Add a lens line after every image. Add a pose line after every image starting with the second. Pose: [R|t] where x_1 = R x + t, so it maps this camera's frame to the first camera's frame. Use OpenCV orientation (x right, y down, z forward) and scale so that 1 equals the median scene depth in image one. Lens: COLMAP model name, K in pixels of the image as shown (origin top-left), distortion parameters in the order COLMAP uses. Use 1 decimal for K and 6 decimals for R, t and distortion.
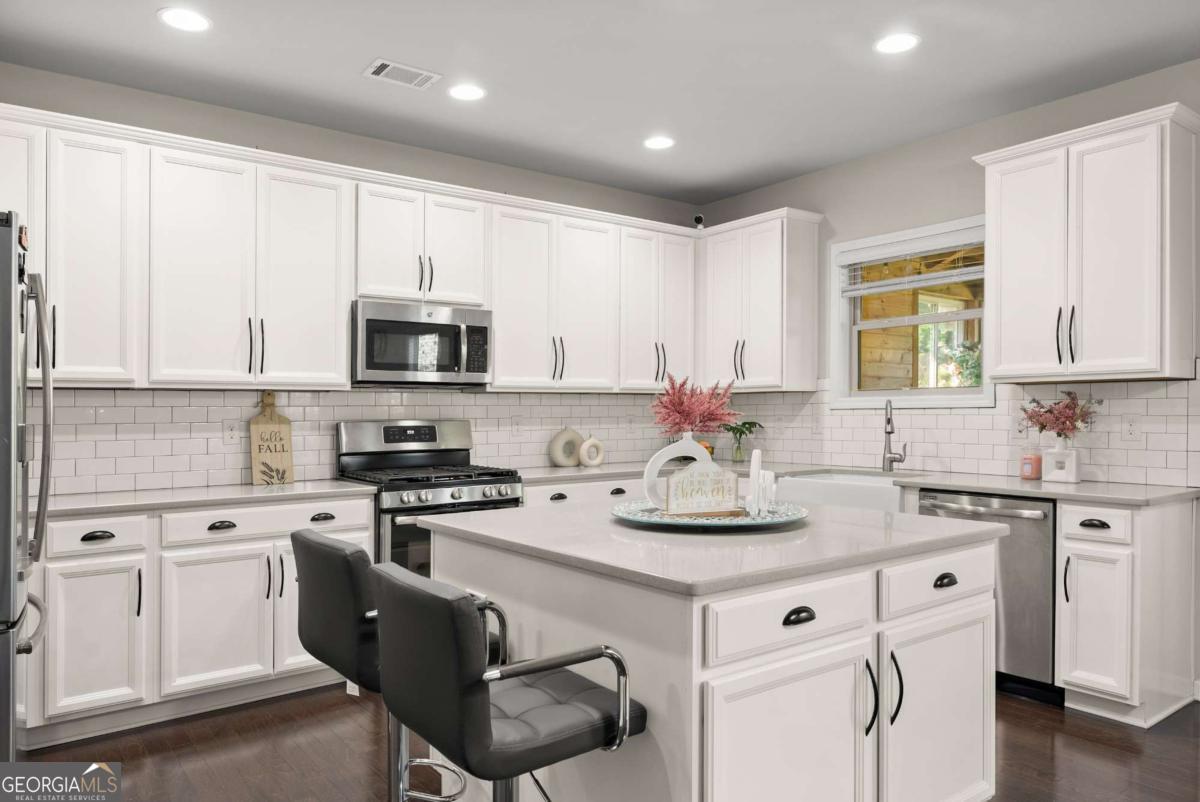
lens RADIAL K [[796.3, 0, 599.6], [0, 796.3, 405.6], [0, 0, 1]] dist [-0.001523, -0.002566]
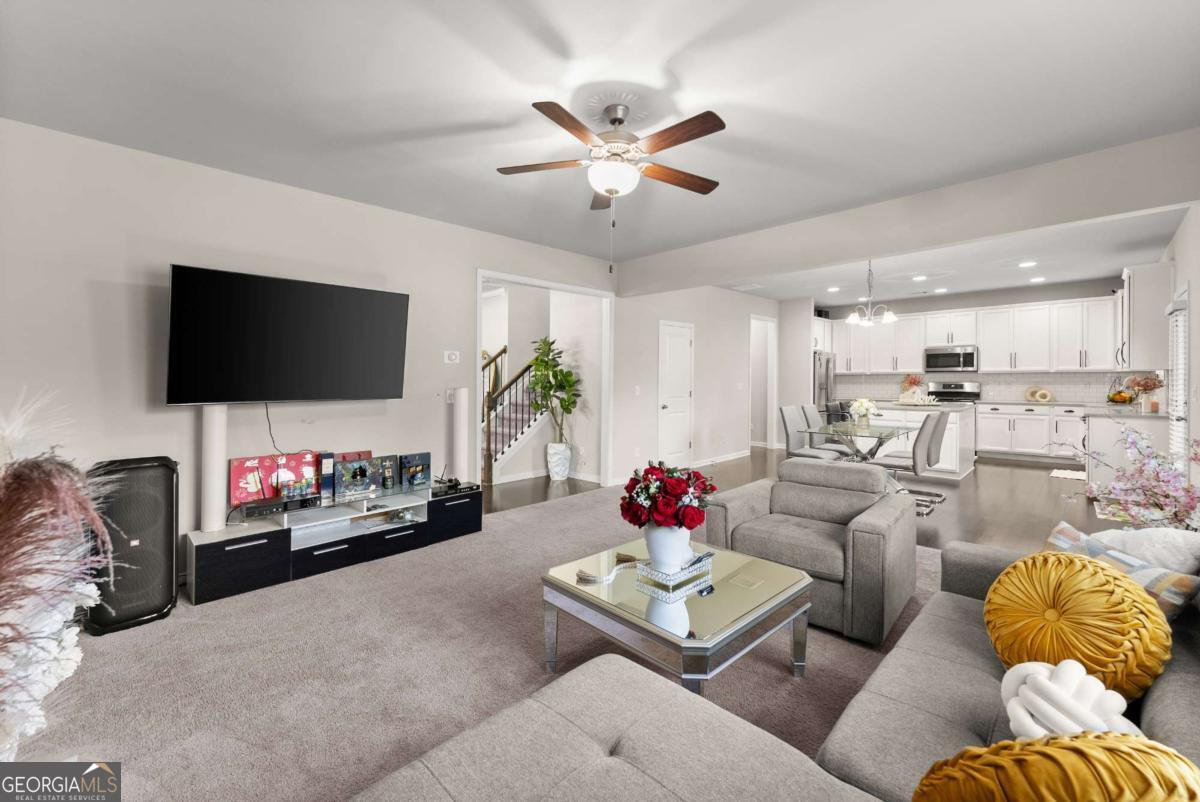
lens RADIAL K [[481.5, 0, 605.3], [0, 481.5, 382.1], [0, 0, 1]] dist [-0.000095, -0.000300]
pose [[0.138571, 0.013931, -0.990254, 1.818858], [0.013057, 0.999788, 0.015892, -0.038637], [0.990266, -0.015132, 0.138360, -0.810926]]
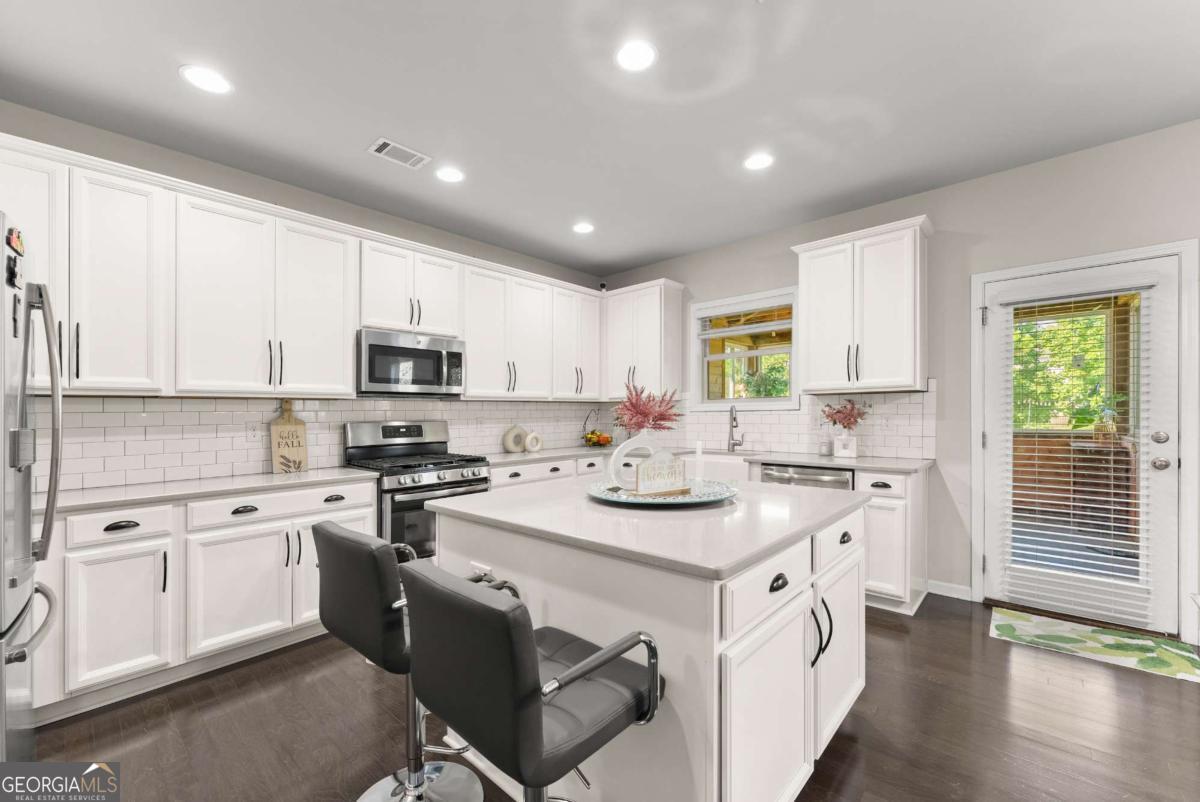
lens RADIAL K [[481.5, 0, 601.9], [0, 481.5, 410.1], [0, 0, 1]] dist [-0.000095, -0.000300]
pose [[0.982114, -0.004033, 0.188245, -0.072392], [0.004254, 0.999991, -0.000768, 0.001974], [-0.188240, 0.001555, 0.982122, 0.165105]]
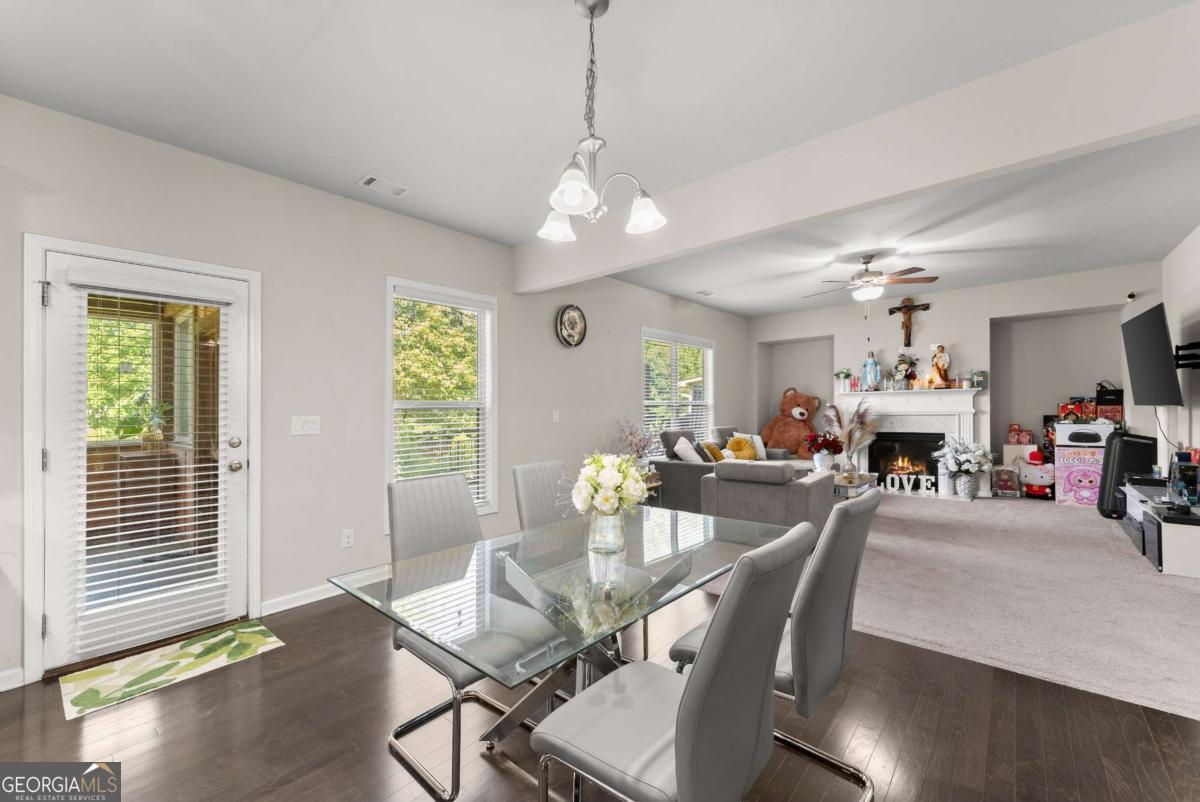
lens RADIAL K [[481.5, 0, 594.8], [0, 481.5, 410.2], [0, 0, 1]] dist [-0.000095, -0.000300]
pose [[-0.208708, 0.007612, 0.977948, -0.021554], [0.010999, 0.999925, -0.005436, 0.003355], [-0.977916, 0.009622, -0.208776, 0.296950]]
